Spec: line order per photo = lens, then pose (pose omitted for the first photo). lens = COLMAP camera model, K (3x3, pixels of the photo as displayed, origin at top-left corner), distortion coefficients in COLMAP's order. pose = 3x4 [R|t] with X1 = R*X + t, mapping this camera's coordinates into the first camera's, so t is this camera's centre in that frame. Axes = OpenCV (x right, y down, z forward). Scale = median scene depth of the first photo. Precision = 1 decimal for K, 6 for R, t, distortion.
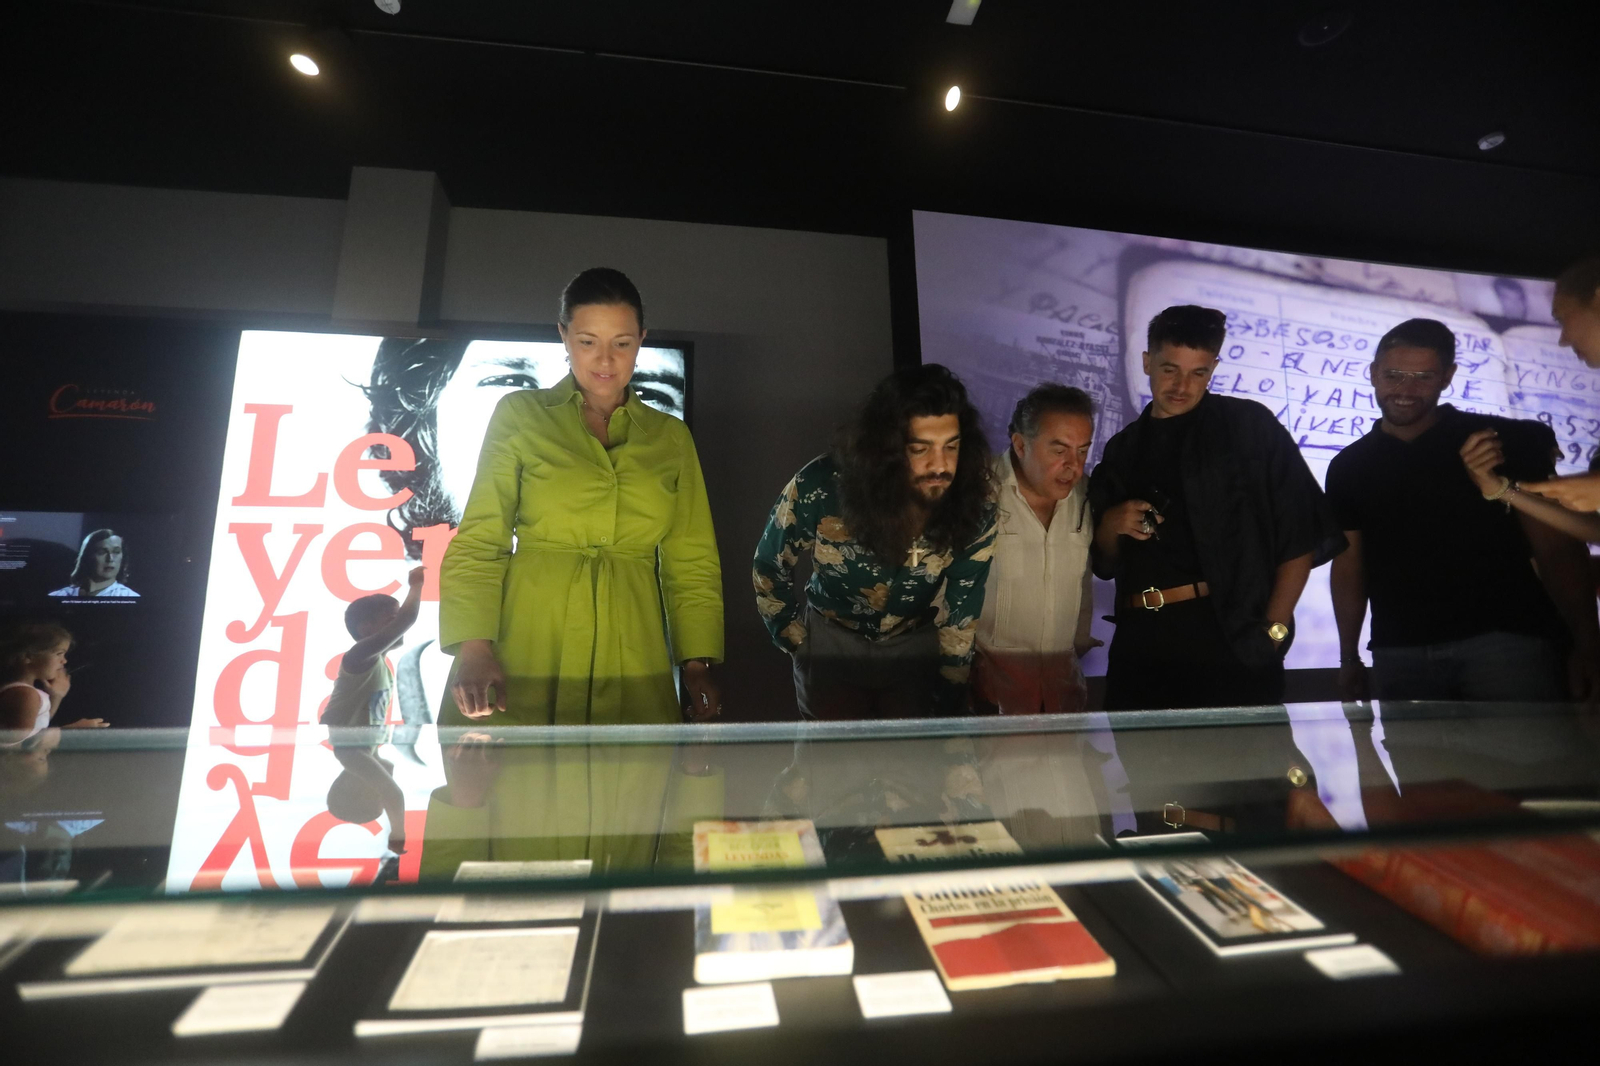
lens RADIAL K [[729.8, 0, 791.6], [0, 729.8, 537.6], [0, 0, 1]] dist [-0.056595, 0.020580]
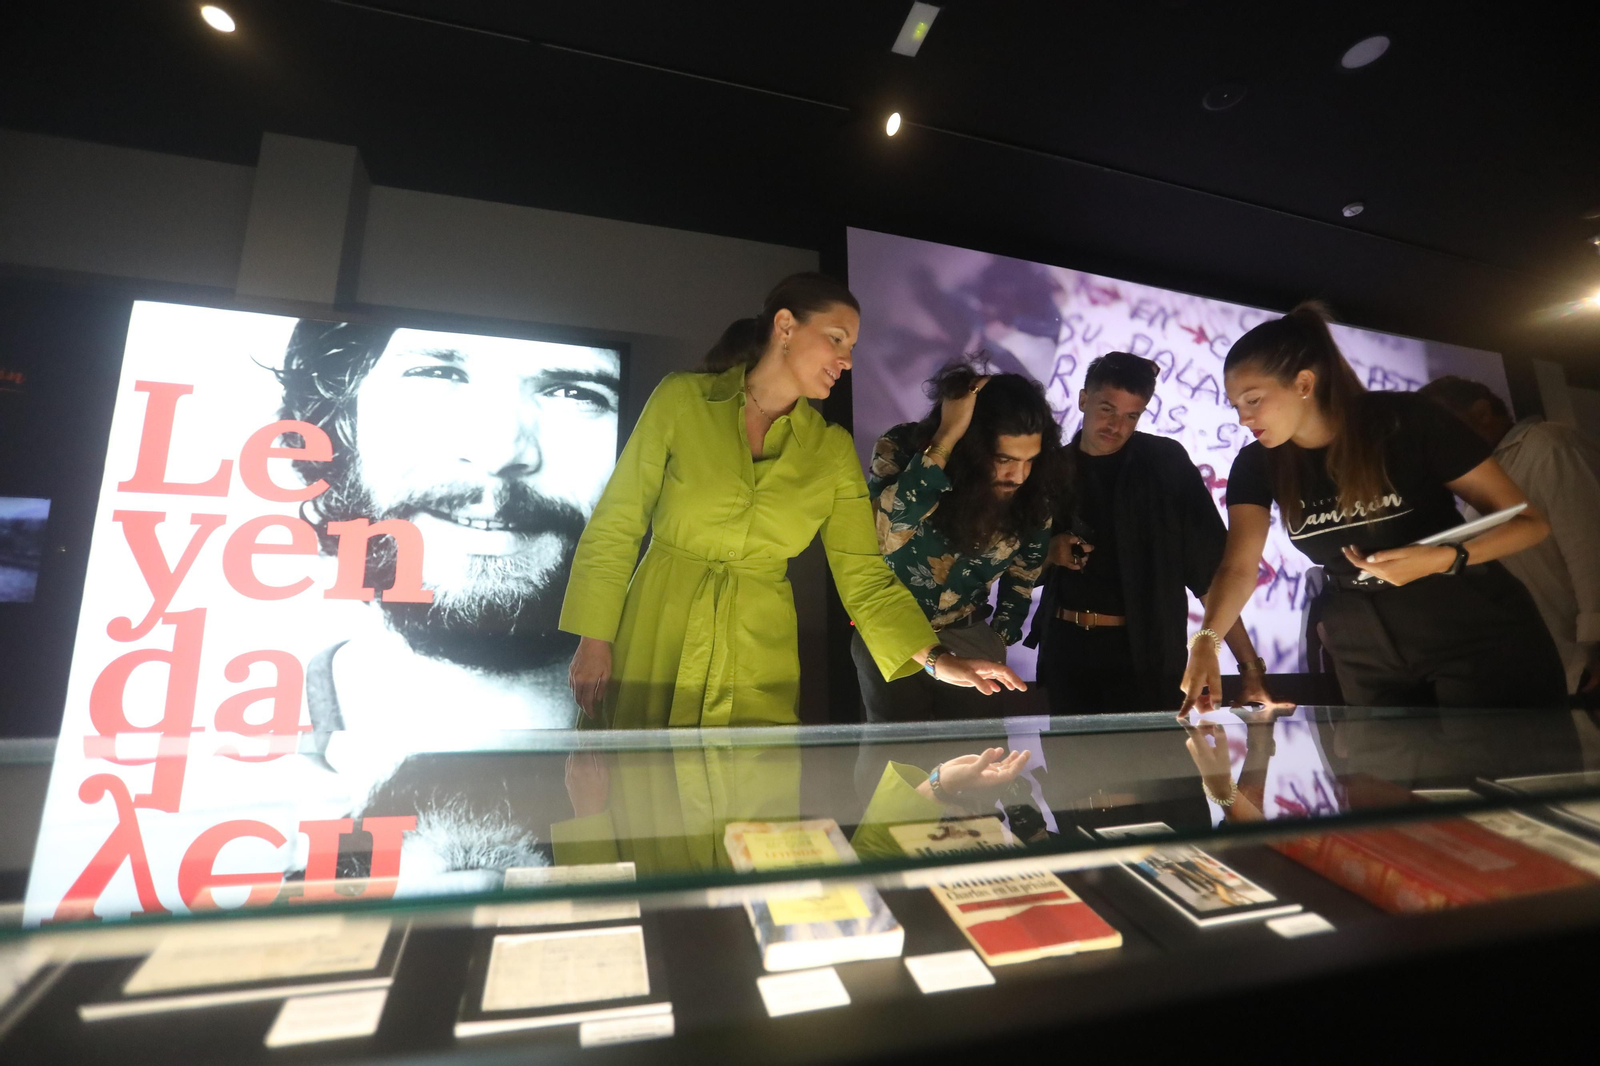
lens RADIAL K [[729.8, 0, 791.6], [0, 729.8, 537.6], [0, 0, 1]] dist [-0.056595, 0.020580]
pose [[0.990906, 0.029135, 0.131367, -0.200624], [-0.028601, 0.999573, -0.005952, -0.021160], [-0.131484, 0.002140, 0.991316, -0.062662]]
